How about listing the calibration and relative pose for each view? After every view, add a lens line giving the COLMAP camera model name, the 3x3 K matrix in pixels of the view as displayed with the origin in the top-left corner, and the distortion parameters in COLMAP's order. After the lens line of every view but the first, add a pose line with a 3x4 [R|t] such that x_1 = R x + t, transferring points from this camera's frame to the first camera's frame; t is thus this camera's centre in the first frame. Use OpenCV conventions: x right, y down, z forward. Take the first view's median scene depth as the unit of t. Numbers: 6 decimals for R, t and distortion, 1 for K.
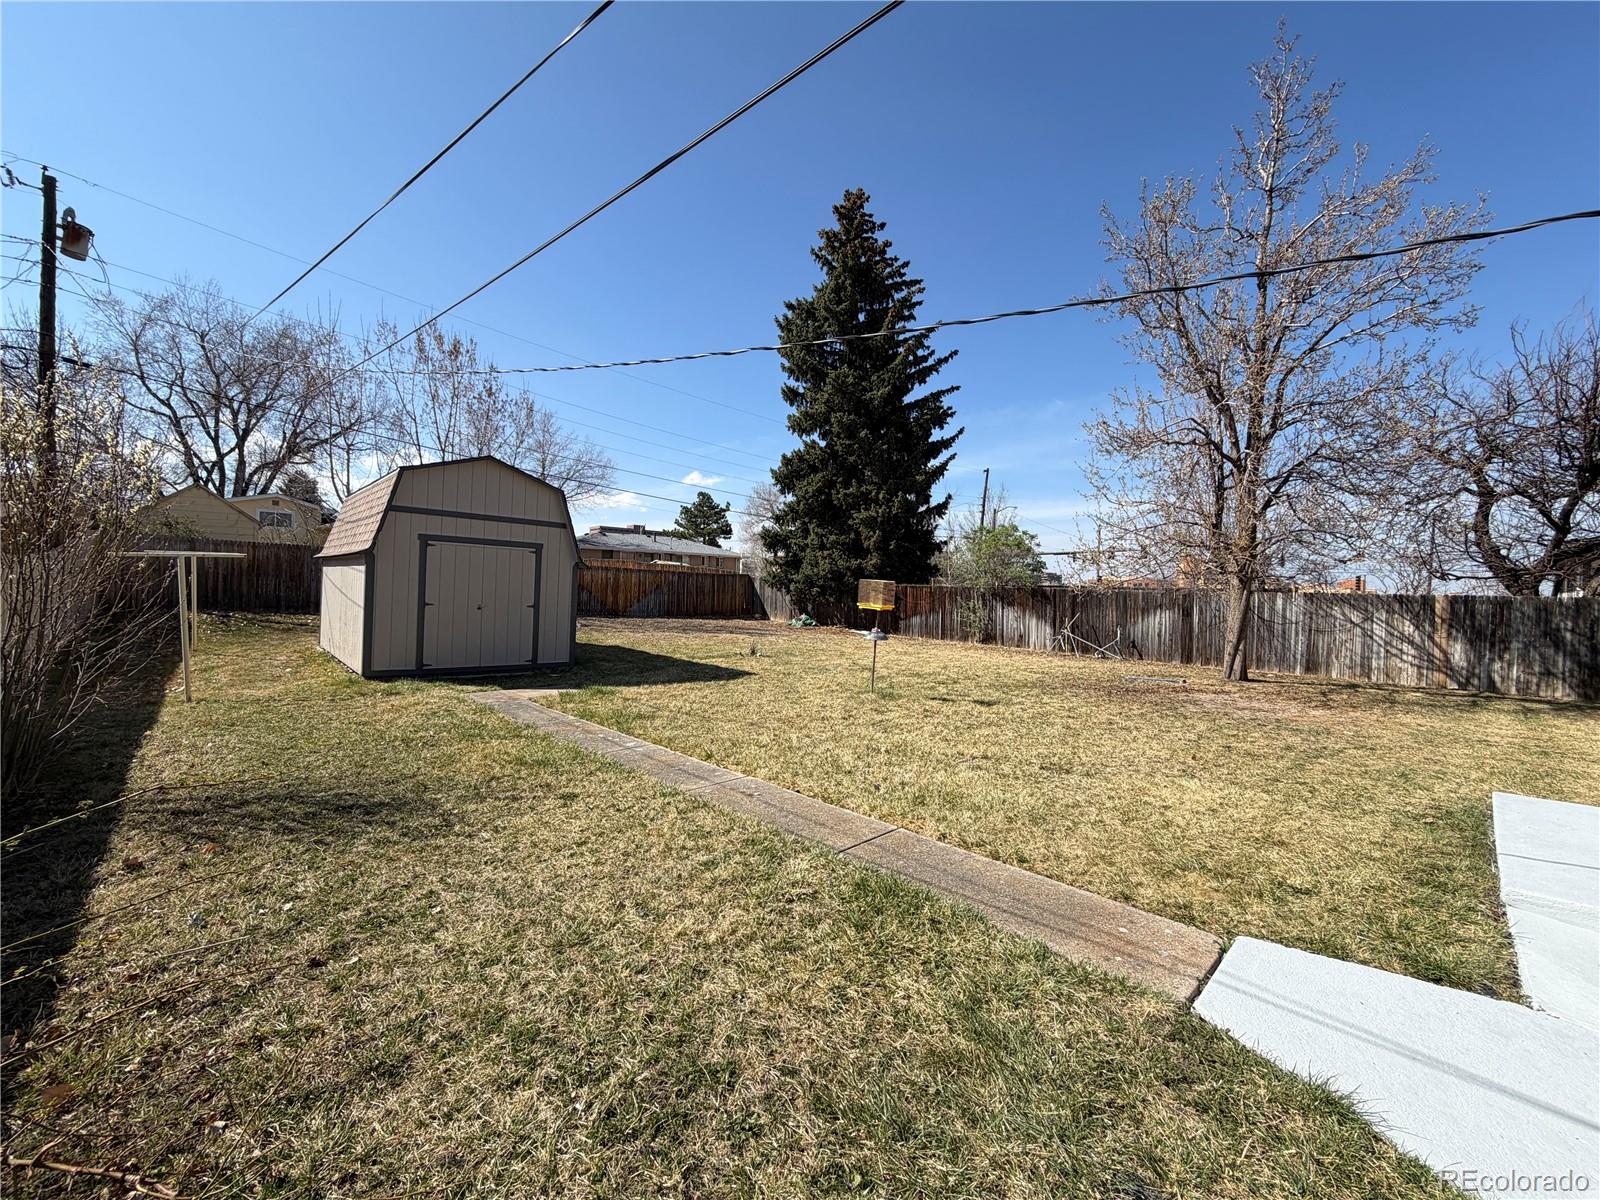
lens RADIAL K [[625.3, 0, 800.0], [0, 625.3, 600.0], [0, 0, 1]] dist [0.011152, 0.000253]
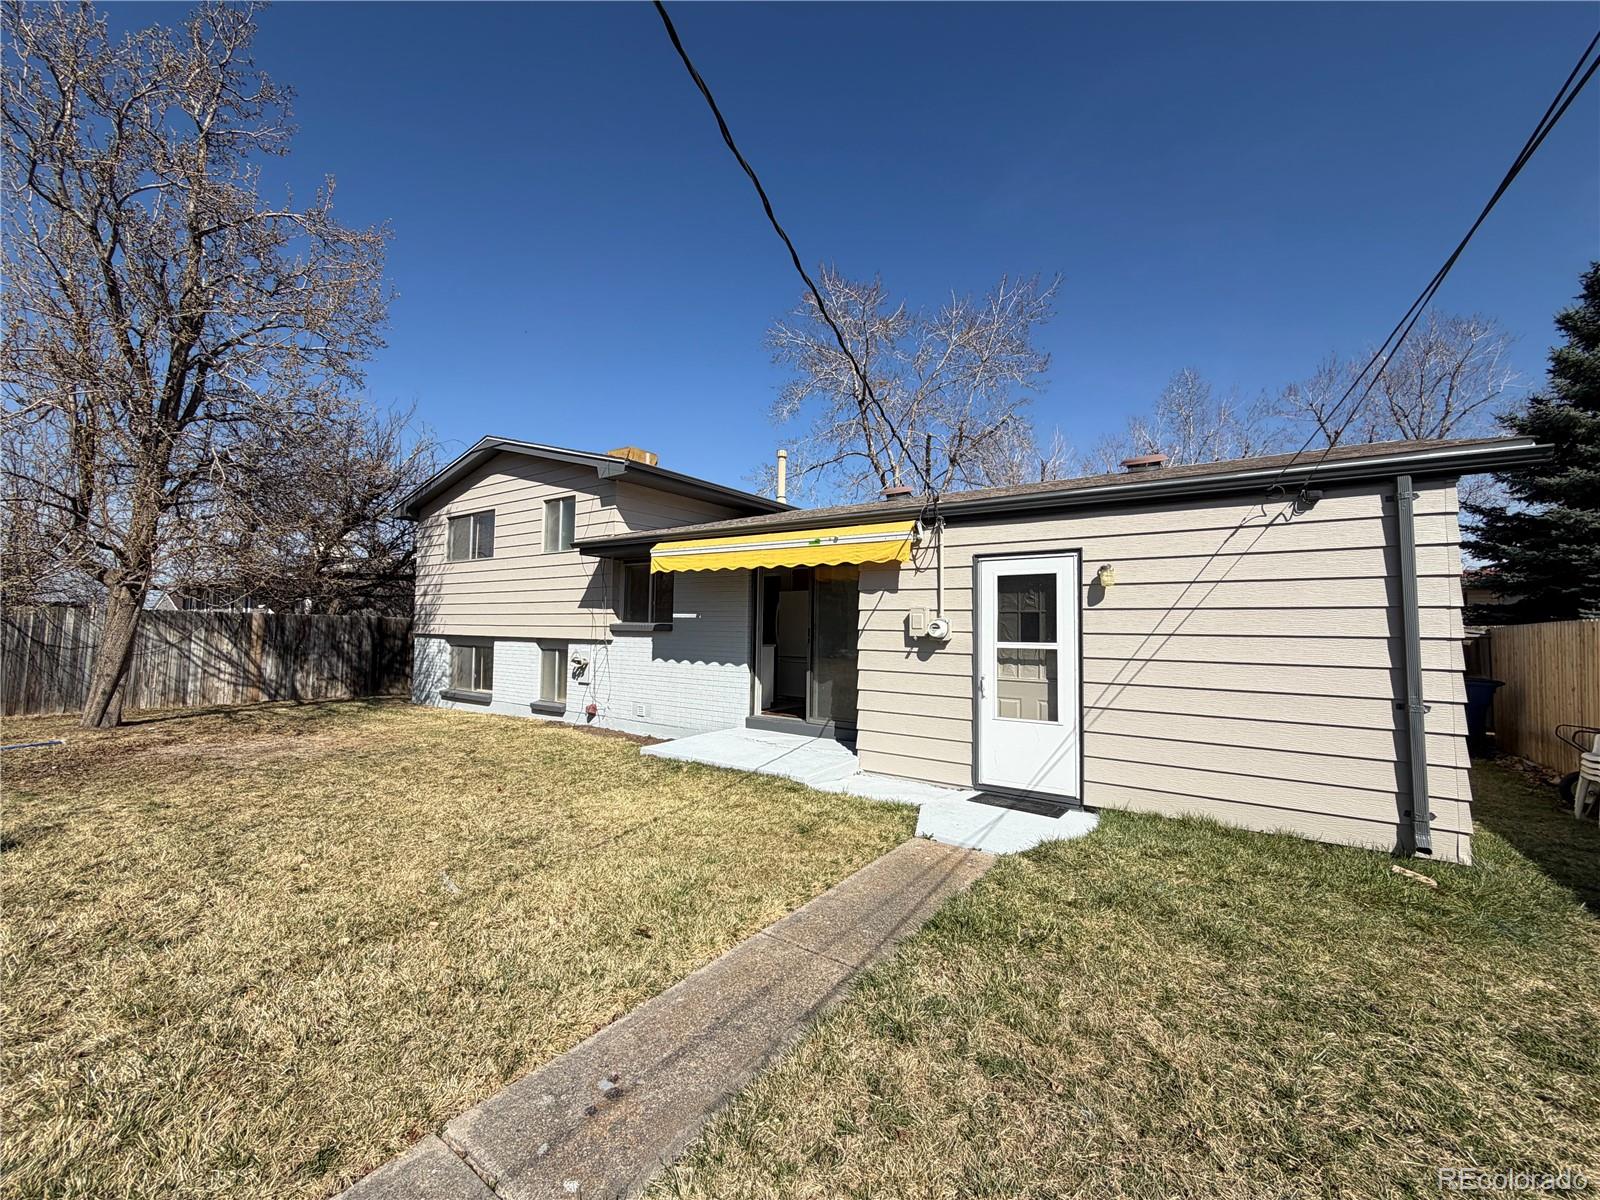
lens RADIAL K [[625.3, 0, 800.0], [0, 625.3, 600.0], [0, 0, 1]] dist [0.011152, 0.000253]
pose [[-0.167254, 0.027280, 0.985536, -0.161371], [-0.006955, 0.999560, -0.028848, -0.005142], [-0.985889, -0.011679, -0.166991, 0.285157]]
